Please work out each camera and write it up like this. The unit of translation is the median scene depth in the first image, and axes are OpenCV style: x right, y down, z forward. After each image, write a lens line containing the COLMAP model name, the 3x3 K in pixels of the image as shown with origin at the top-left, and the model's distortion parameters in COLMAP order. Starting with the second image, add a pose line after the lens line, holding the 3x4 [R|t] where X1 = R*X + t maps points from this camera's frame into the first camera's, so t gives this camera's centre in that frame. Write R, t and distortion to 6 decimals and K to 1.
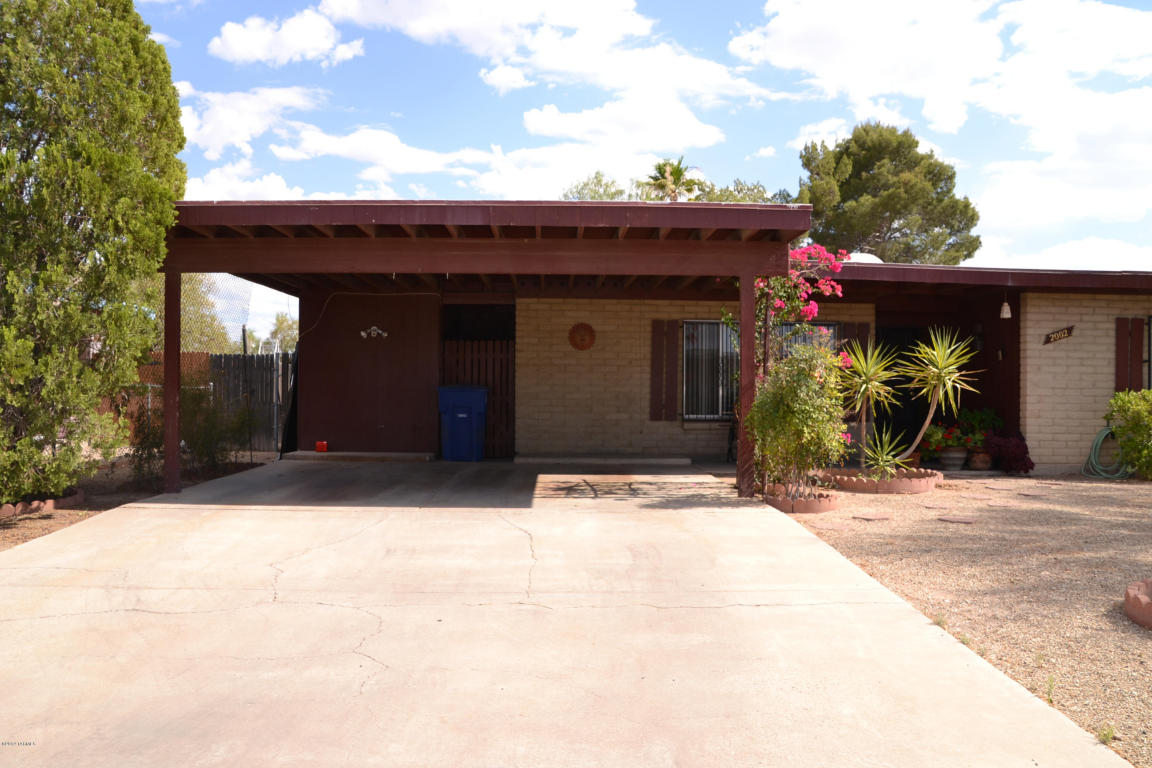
lens RADIAL K [[918.5, 0, 579.4], [0, 918.5, 391.0], [0, 0, 1]] dist [-0.176510, 0.127270]
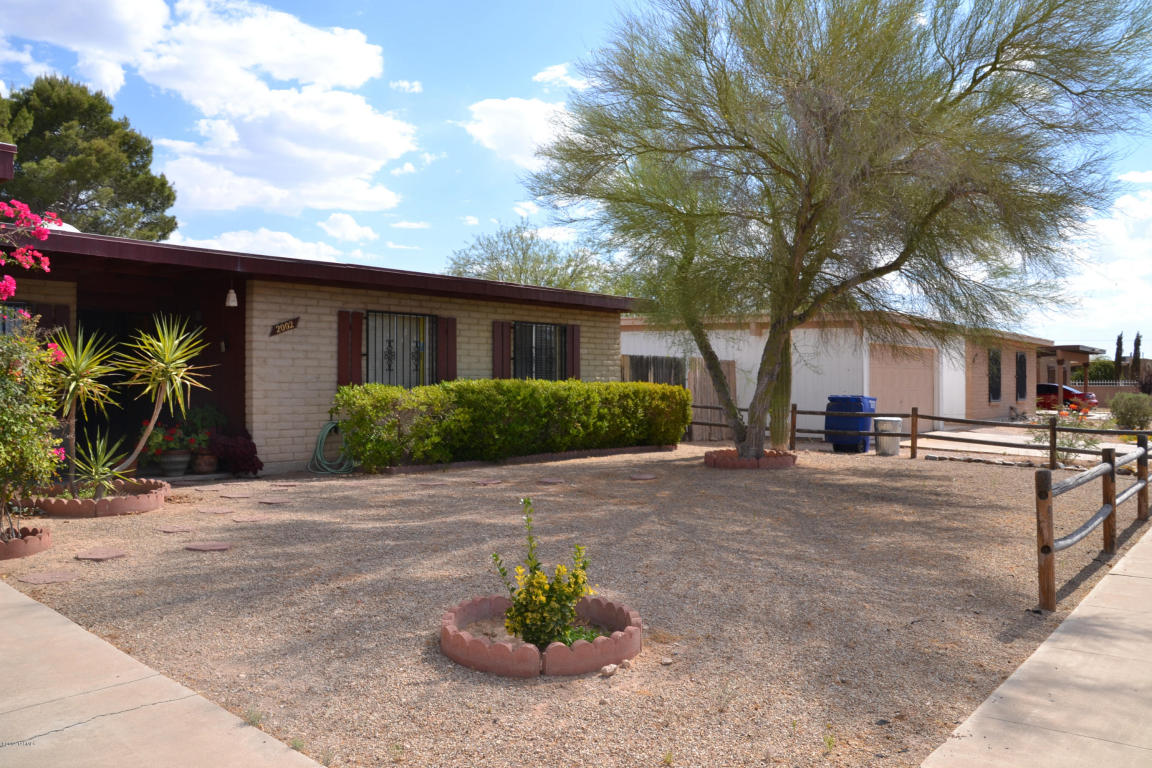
lens RADIAL K [[918.5, 0, 590.2], [0, 918.5, 387.1], [0, 0, 1]] dist [-0.176510, 0.127270]
pose [[0.642506, -0.011985, 0.766187, 0.009076], [0.001427, 0.999895, 0.014444, -0.011517], [-0.766279, -0.008188, 0.642456, 0.119508]]
